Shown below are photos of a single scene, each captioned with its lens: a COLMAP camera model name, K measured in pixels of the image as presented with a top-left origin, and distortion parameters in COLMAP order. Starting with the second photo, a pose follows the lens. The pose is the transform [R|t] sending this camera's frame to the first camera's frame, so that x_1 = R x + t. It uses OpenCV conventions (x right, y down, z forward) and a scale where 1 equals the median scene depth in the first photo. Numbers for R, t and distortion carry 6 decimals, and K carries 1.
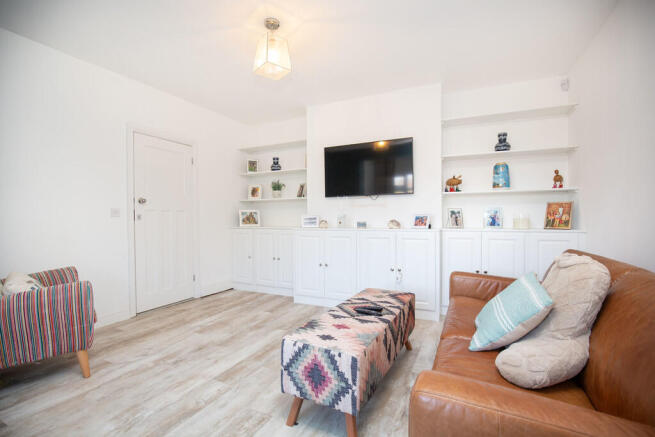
lens RADIAL K [[300.5, 0, 325.9], [0, 300.5, 217.1], [0, 0, 1]] dist [-0.023860, -0.000116]
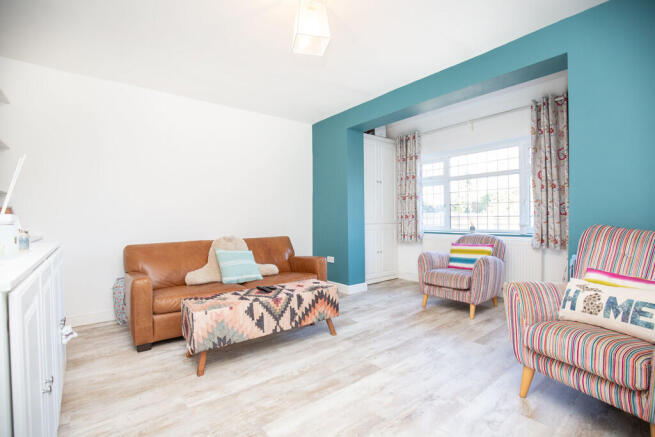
lens RADIAL K [[300.5, 0, 328.1], [0, 300.5, 219.0], [0, 0, 1]] dist [-0.023860, -0.000116]
pose [[-0.902986, 0.013310, 0.429463, -0.626072], [0.017232, 0.999838, 0.005246, -0.001910], [-0.429324, 0.012138, -0.903069, 1.901944]]
